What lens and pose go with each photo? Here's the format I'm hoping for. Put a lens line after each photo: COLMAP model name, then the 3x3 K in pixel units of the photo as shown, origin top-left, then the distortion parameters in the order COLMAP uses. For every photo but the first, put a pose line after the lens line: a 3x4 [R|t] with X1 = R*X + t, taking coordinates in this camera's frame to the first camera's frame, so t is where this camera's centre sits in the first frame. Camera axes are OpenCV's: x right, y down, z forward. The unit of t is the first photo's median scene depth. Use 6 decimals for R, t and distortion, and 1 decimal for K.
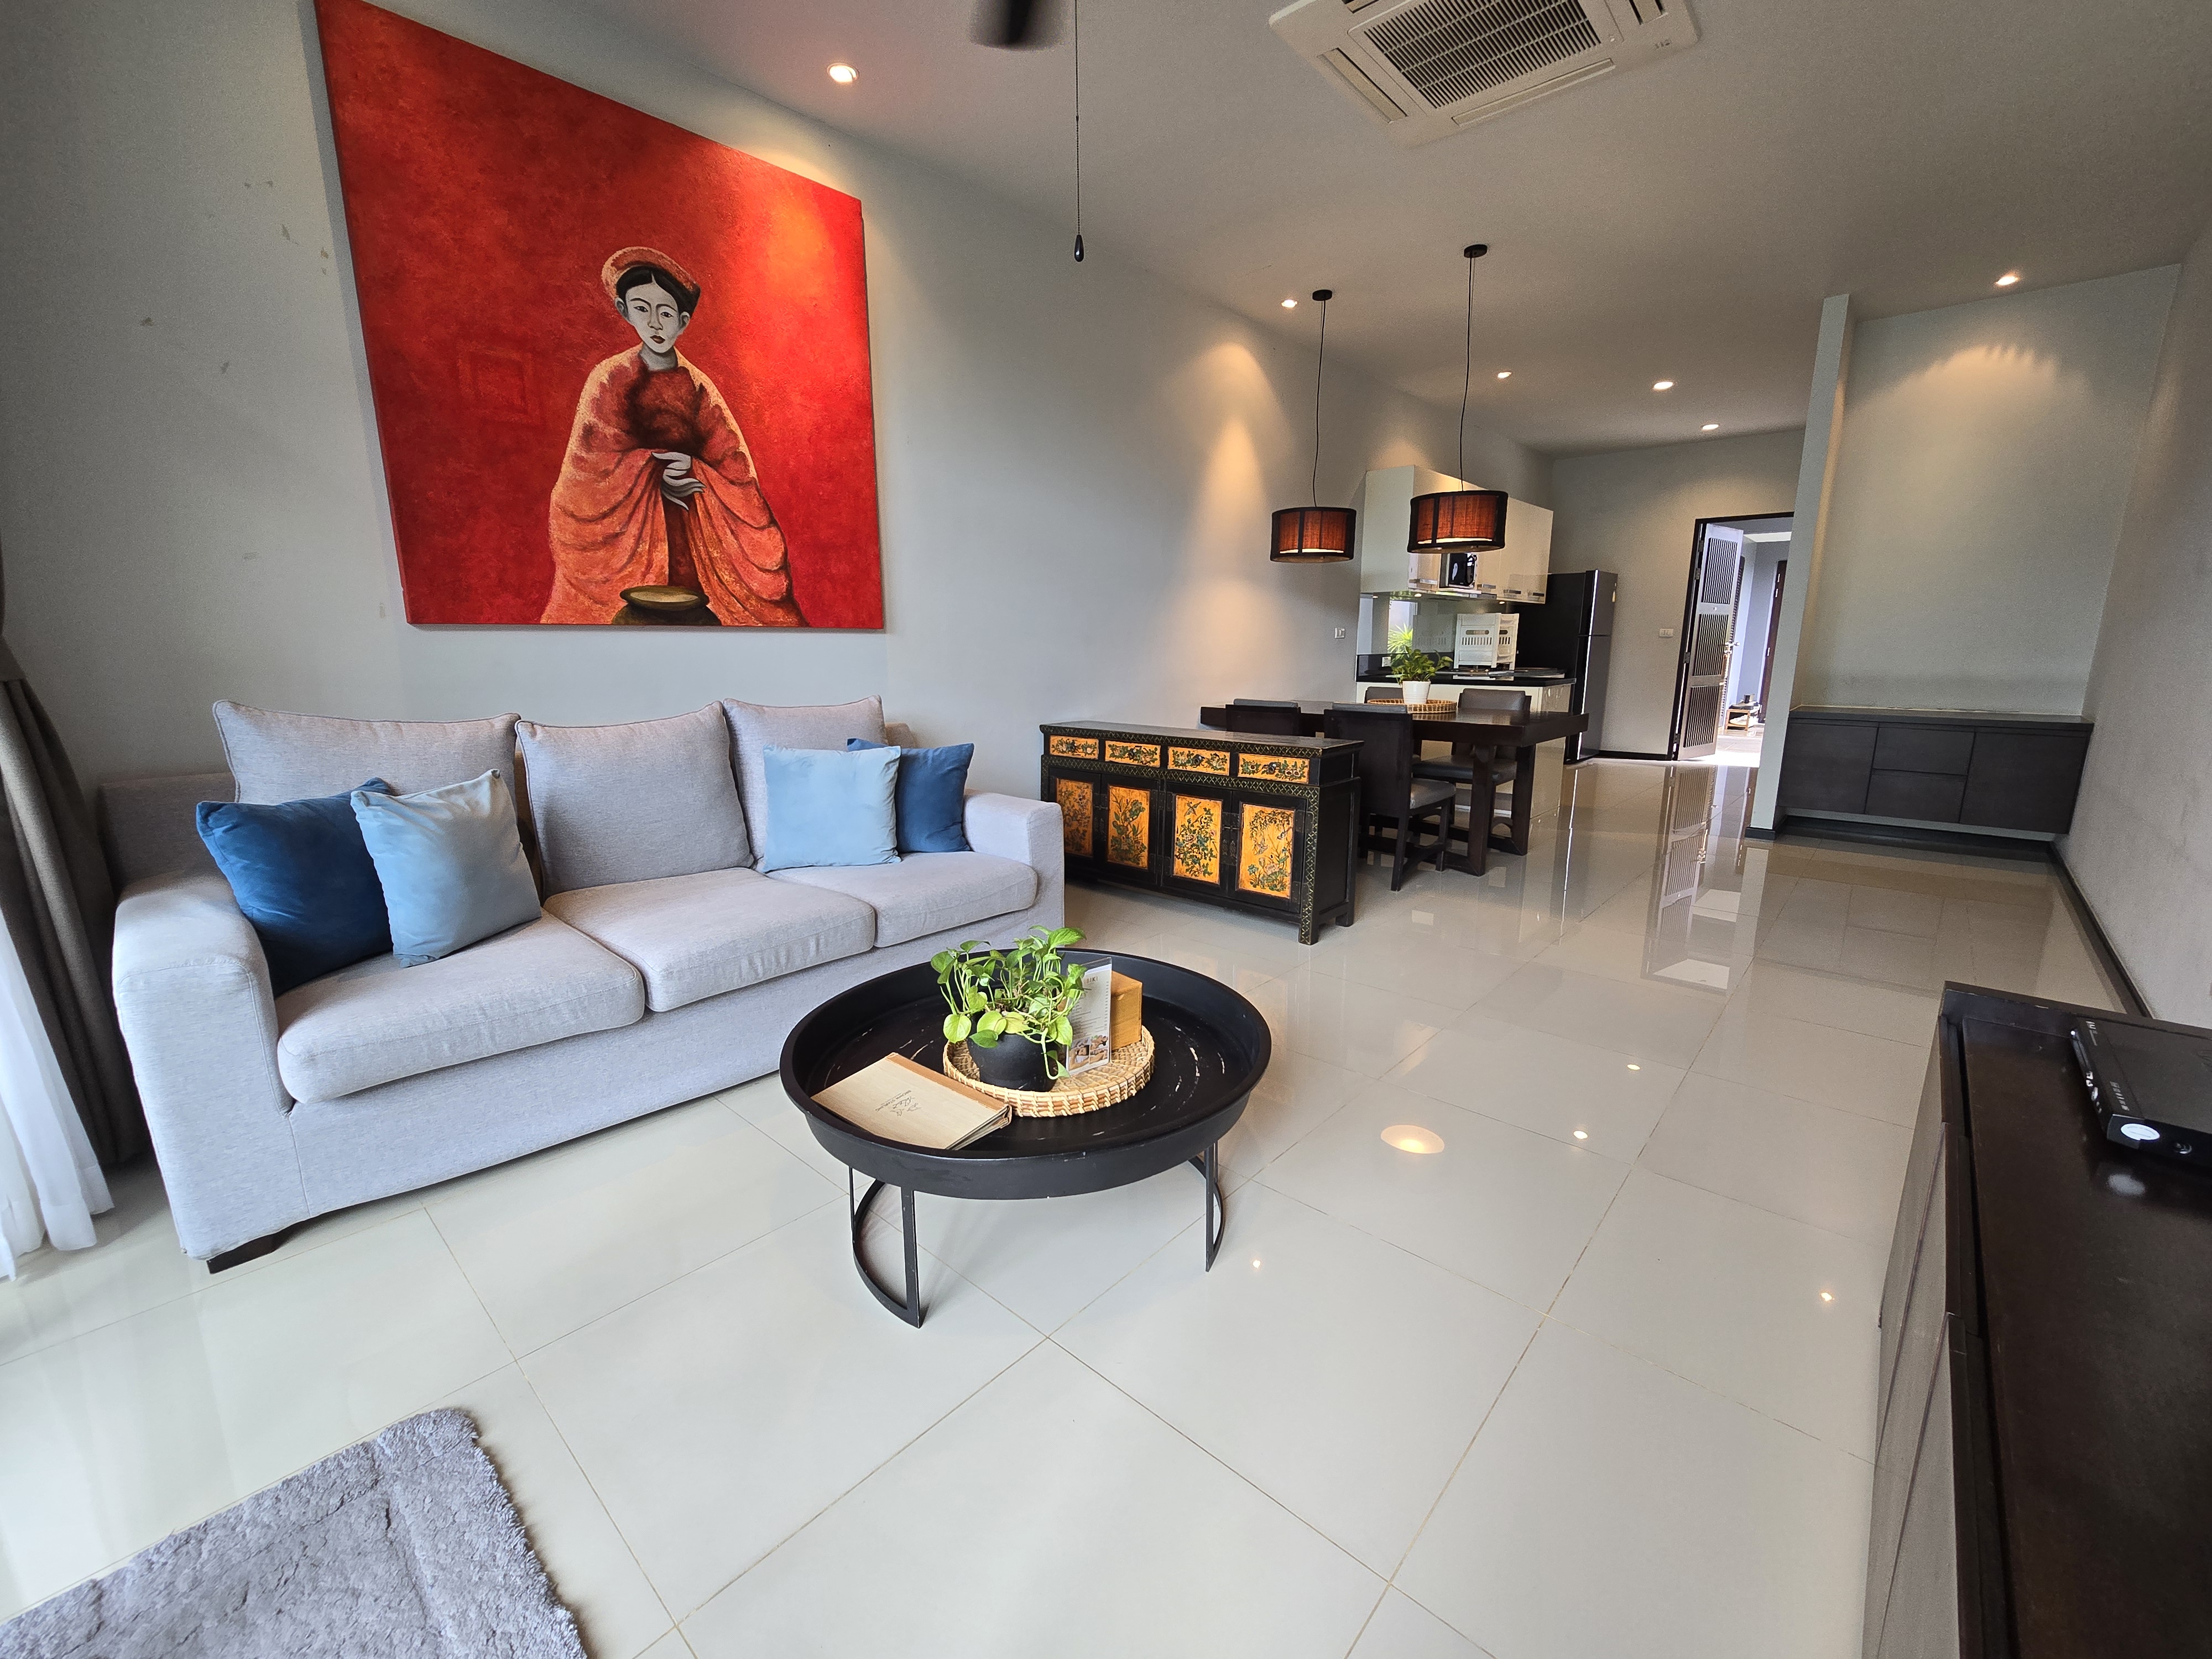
lens RADIAL K [[908.9, 0, 1120.4], [0, 908.9, 828.8], [0, 0, 1]] dist [-0.002362, -0.001138]
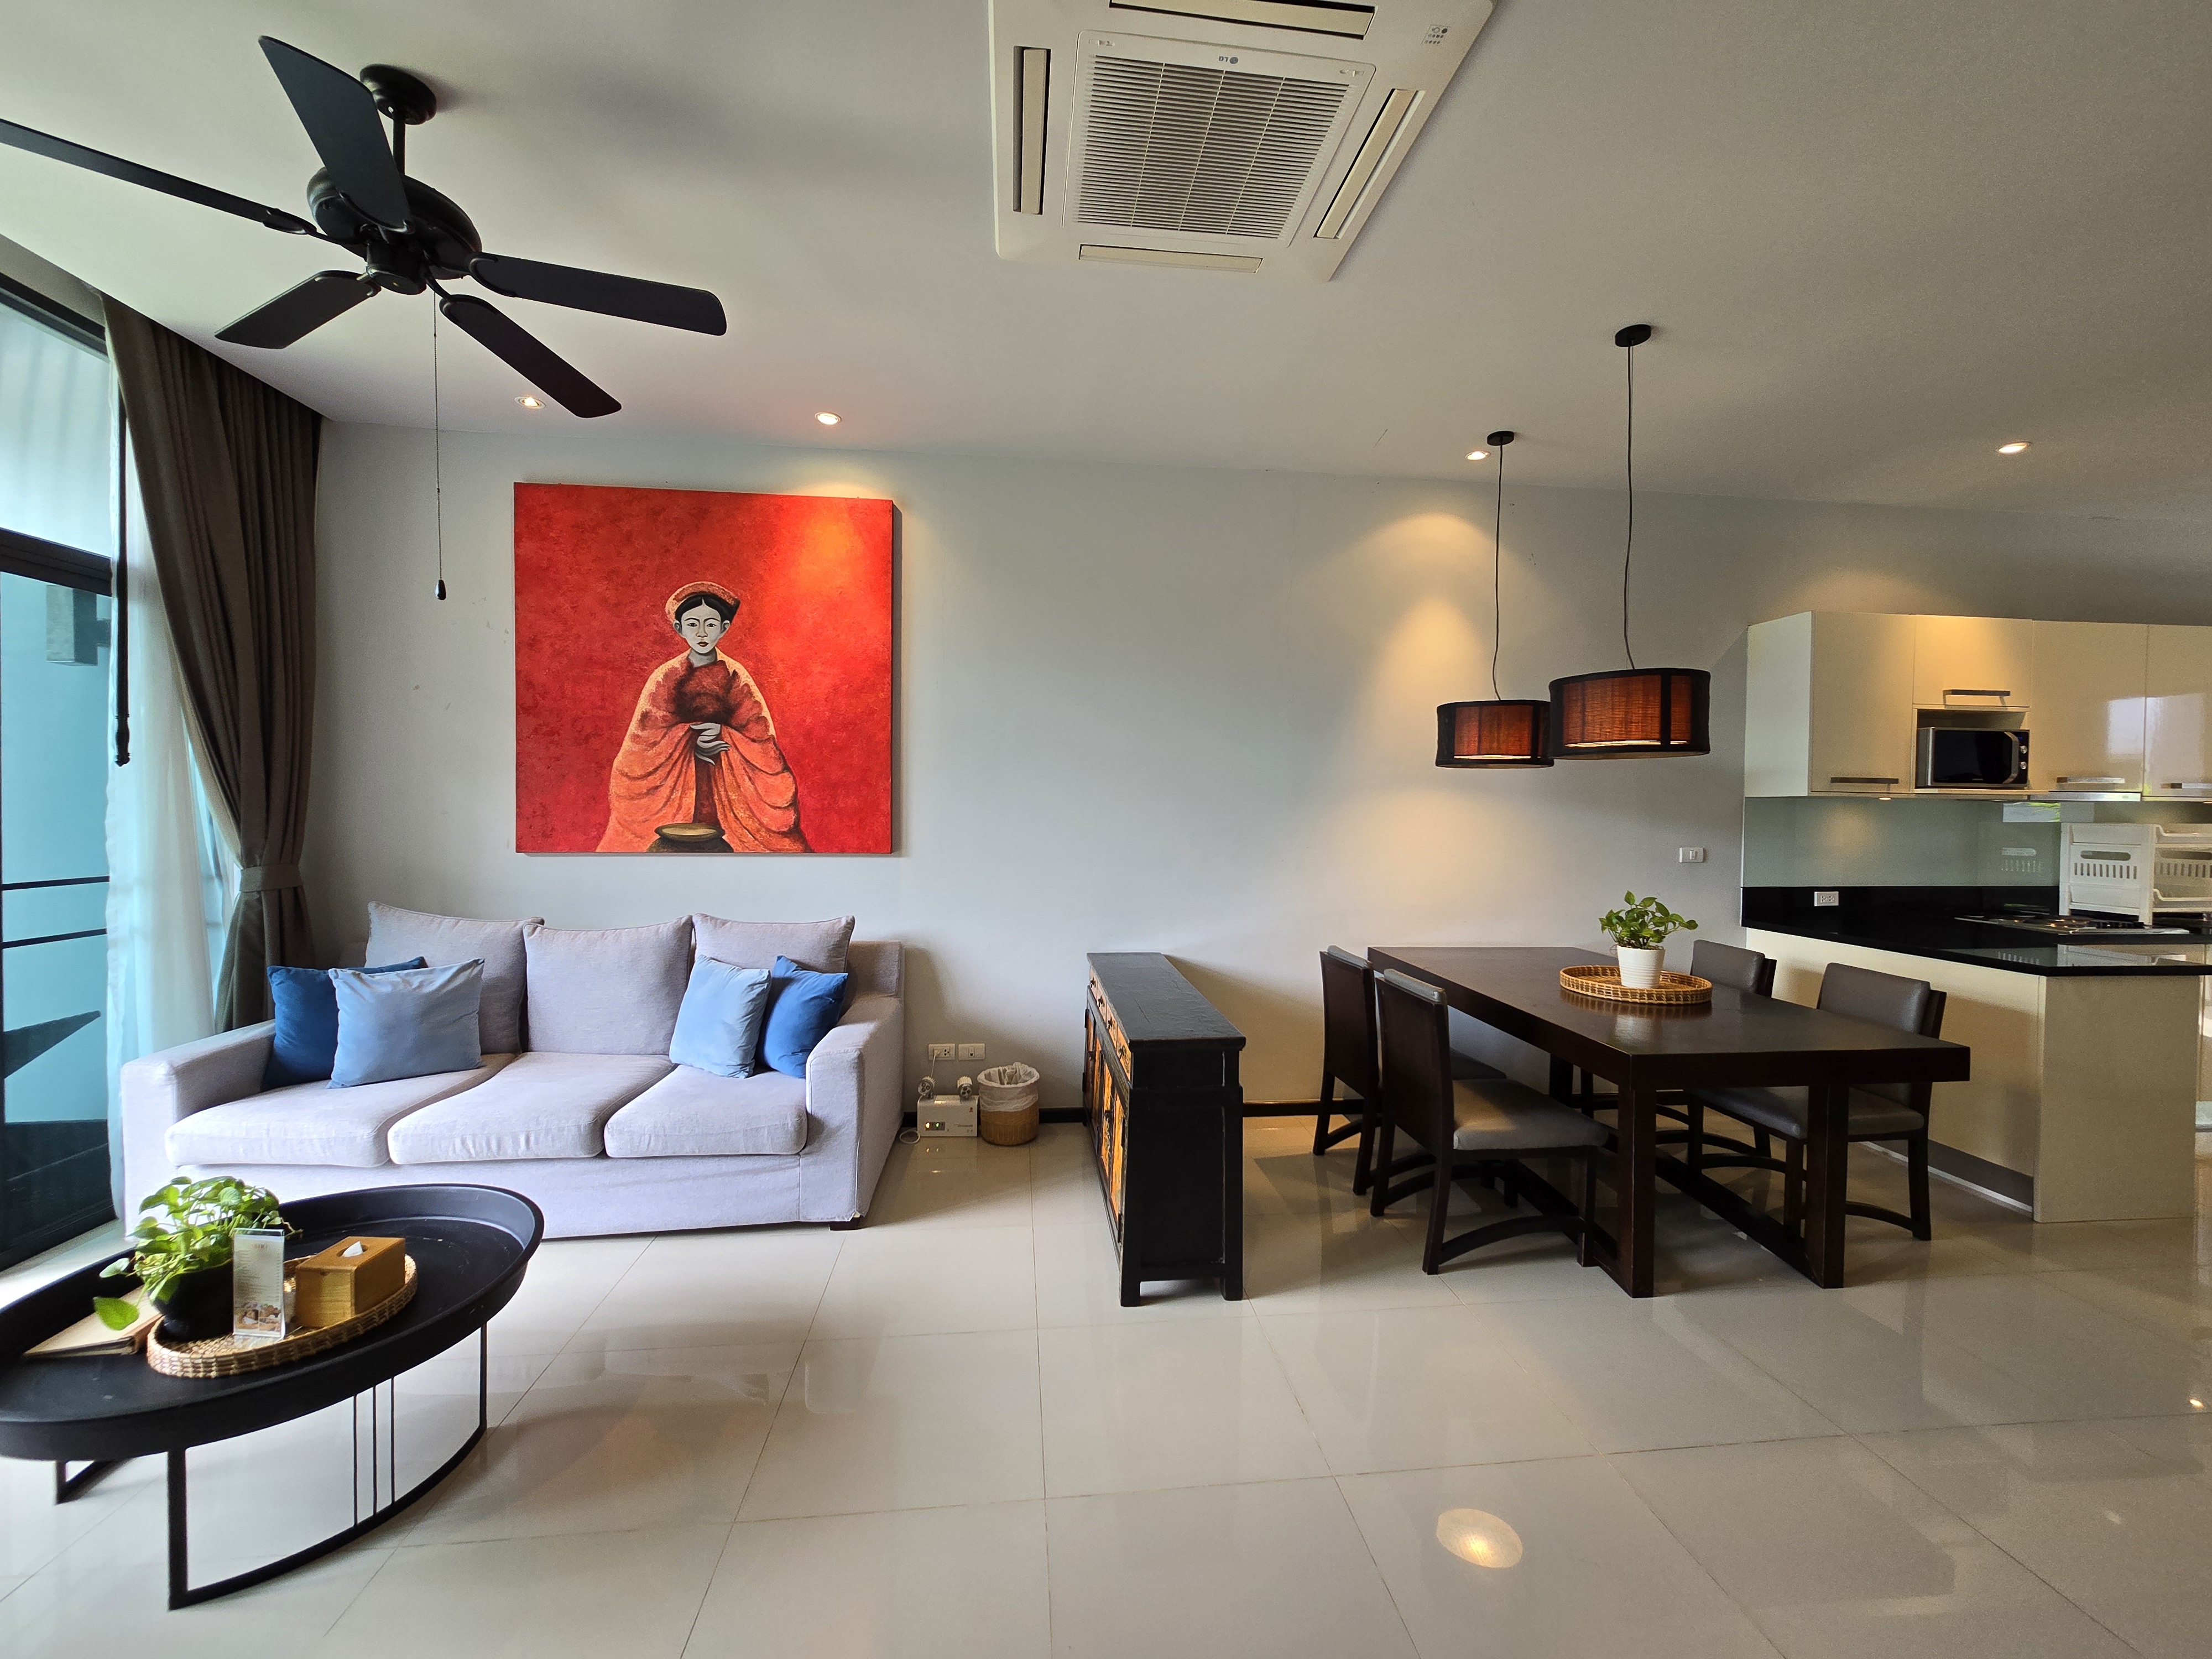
lens RADIAL K [[908.9, 0, 1118.4], [0, 908.9, 824.7], [0, 0, 1]] dist [-0.002362, -0.001138]
pose [[0.742504, 0.023034, -0.669445, 0.801169], [-0.145758, 0.981017, -0.127911, -0.186105], [0.653791, 0.192551, 0.731766, 0.448507]]
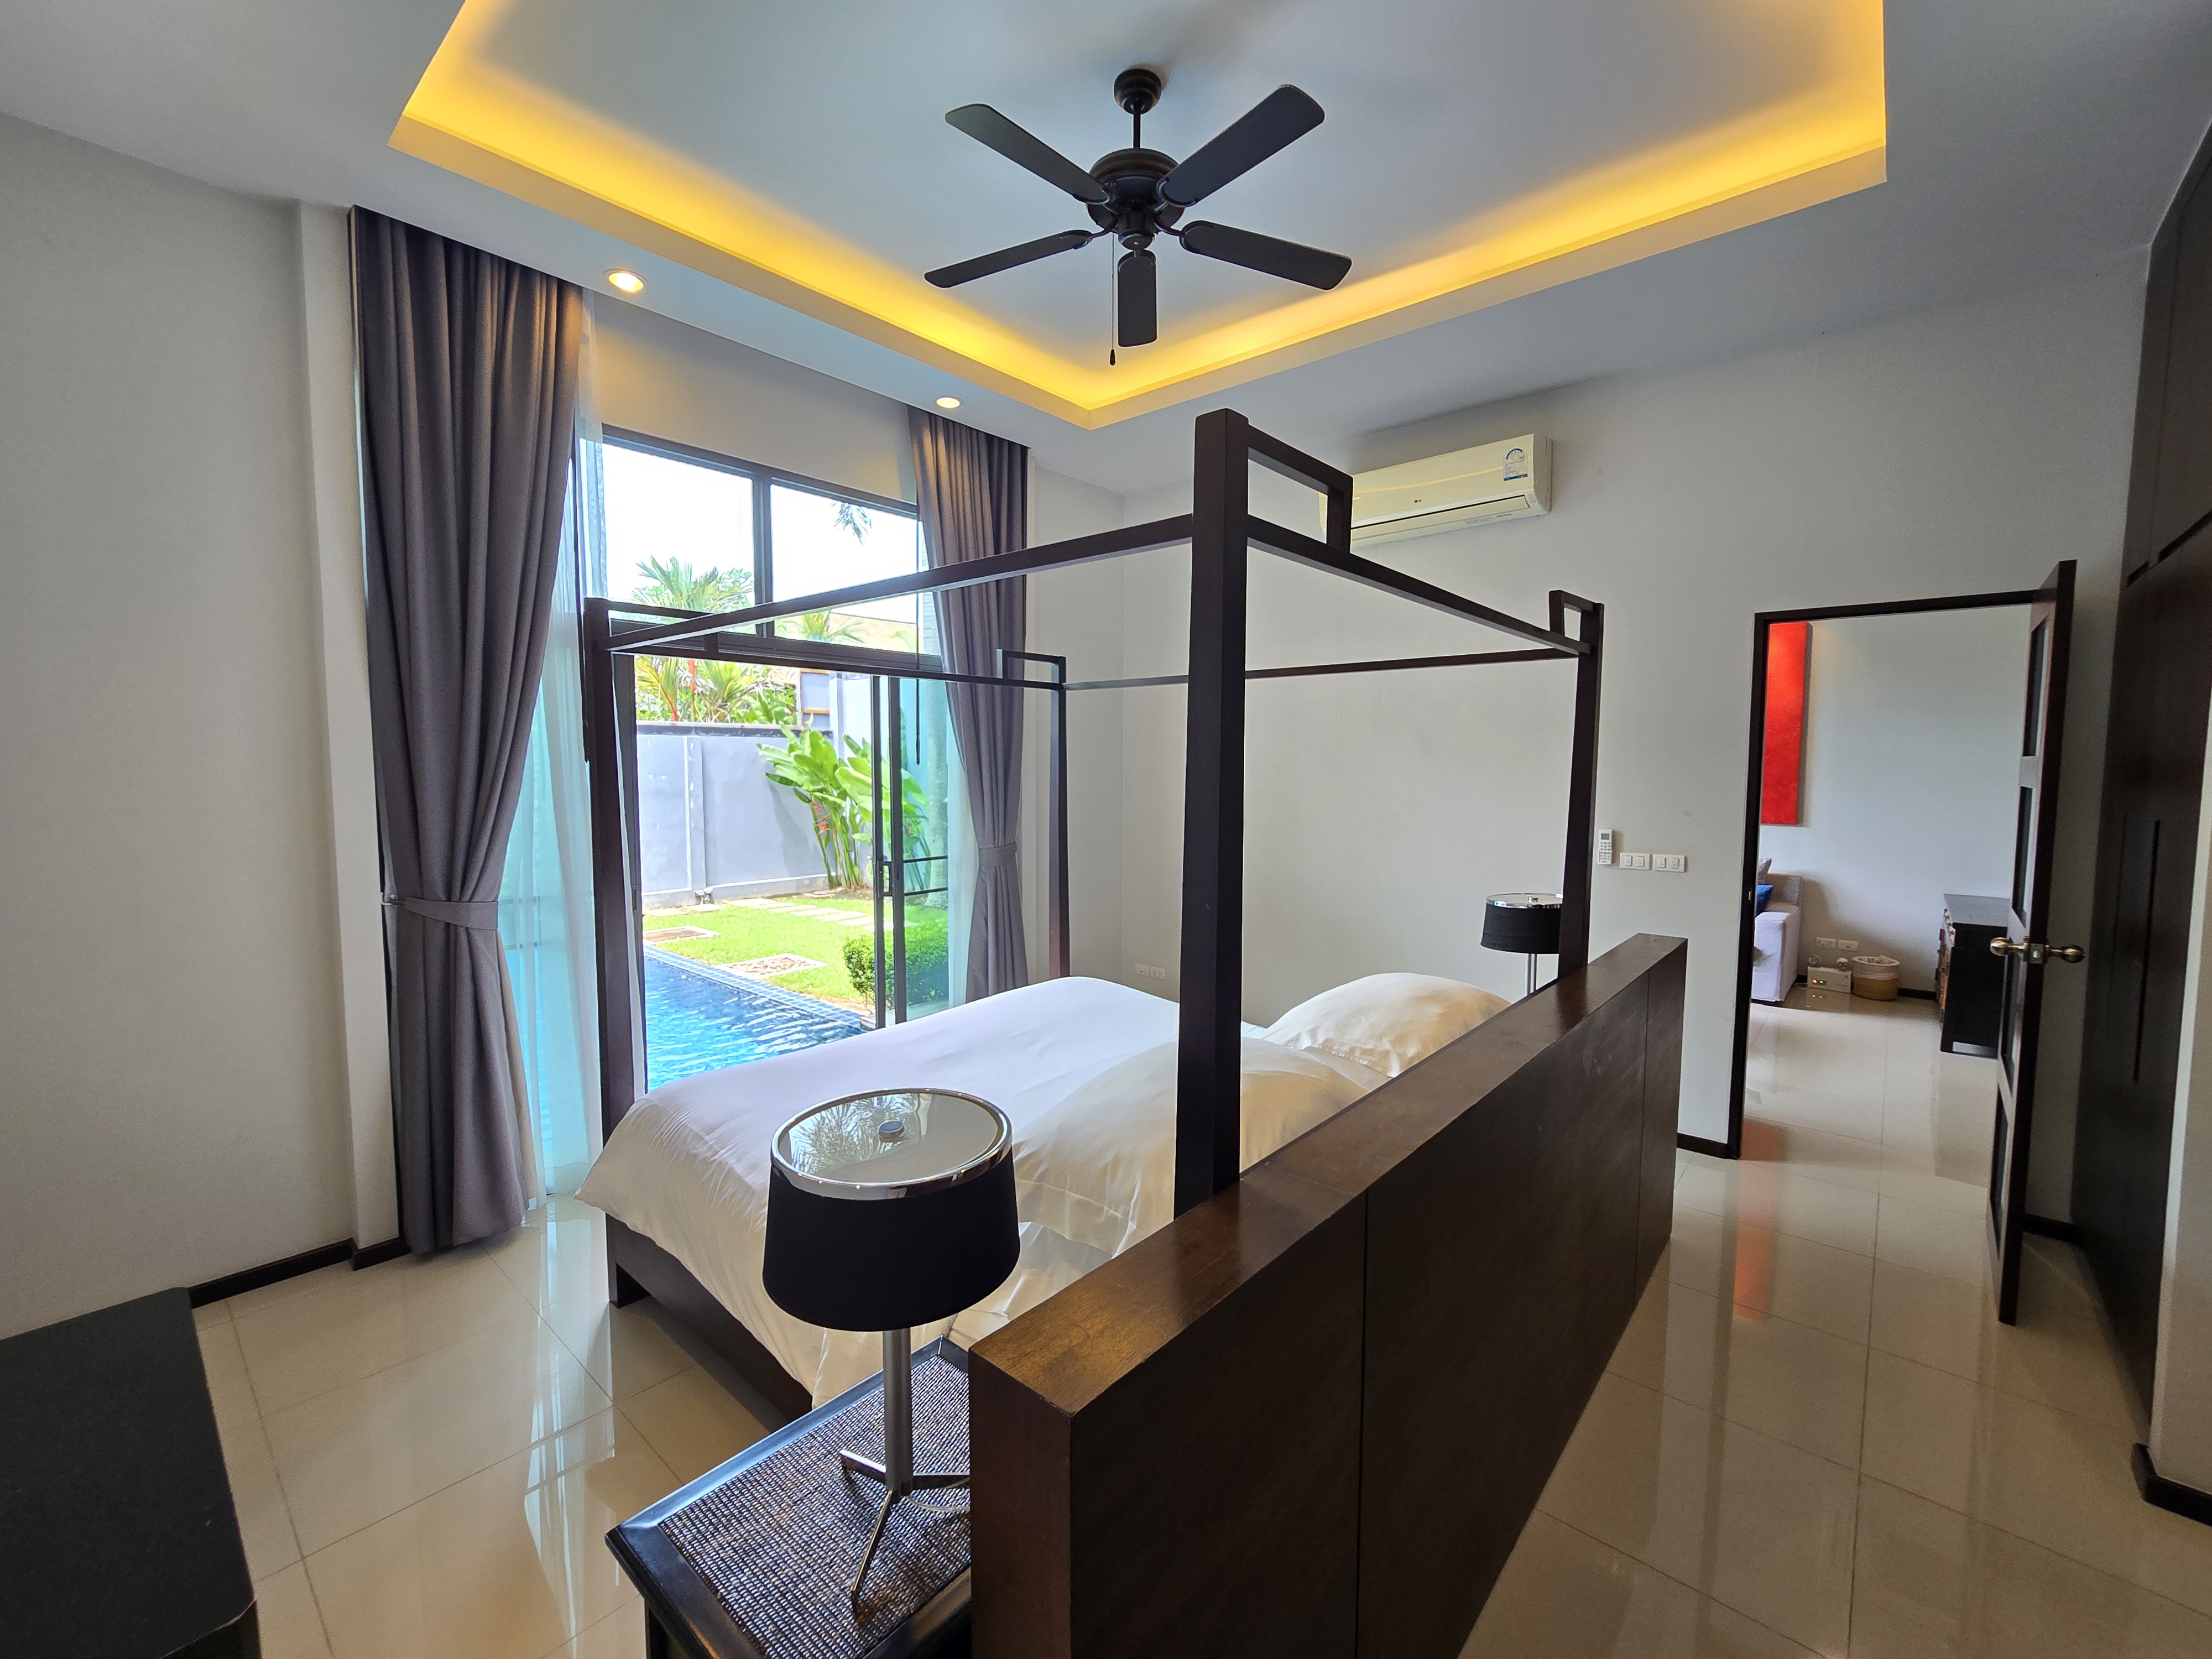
lens RADIAL K [[908.9, 0, 1126.4], [0, 908.9, 827.4], [0, 0, 1]] dist [-0.002362, -0.001138]
pose [[0.017255, 0.072090, -0.997249, 1.916225], [-0.208129, 0.975808, 0.066939, -0.062219], [0.977949, 0.206402, 0.031842, -0.507542]]
